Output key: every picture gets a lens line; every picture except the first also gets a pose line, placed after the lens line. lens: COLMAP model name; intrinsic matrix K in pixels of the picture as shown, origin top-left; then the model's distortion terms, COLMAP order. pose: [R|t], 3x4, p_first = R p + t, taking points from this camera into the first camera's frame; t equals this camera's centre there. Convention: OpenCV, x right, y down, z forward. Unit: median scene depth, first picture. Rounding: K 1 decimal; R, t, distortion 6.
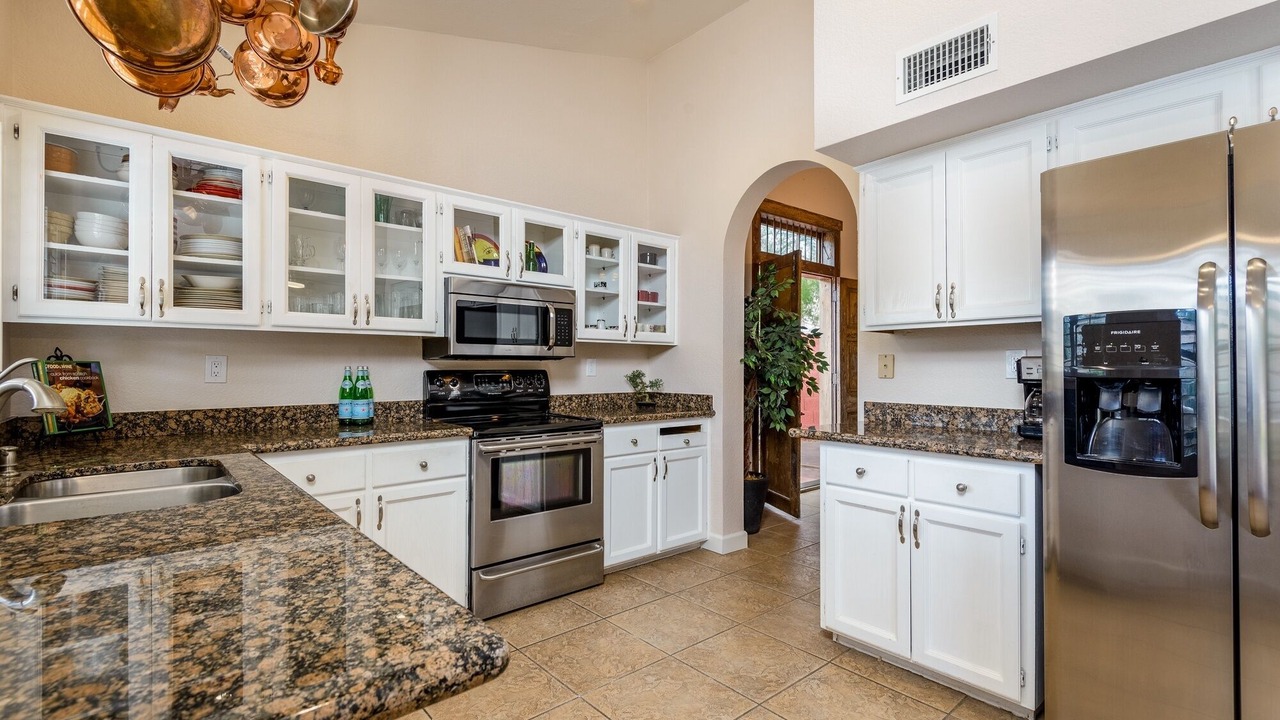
lens RADIAL K [[572.0, 0, 631.2], [0, 572.0, 363.0], [0, 0, 1]] dist [0.022110, -0.005555]
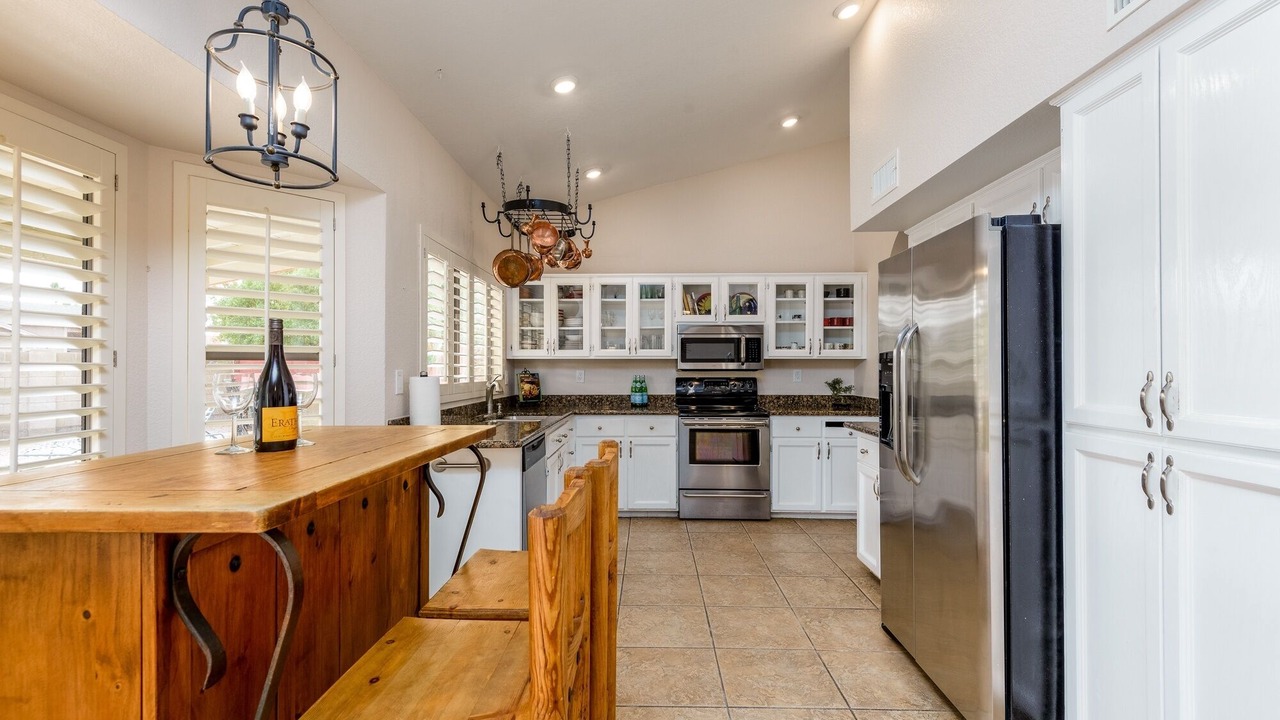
lens RADIAL K [[572.0, 0, 637.1], [0, 572.0, 363.2], [0, 0, 1]] dist [0.022110, -0.005555]
pose [[0.744319, -0.005002, -0.667805, 0.772220], [0.004158, 0.999987, -0.002856, -0.028030], [0.667811, -0.000651, 0.744331, -0.393895]]
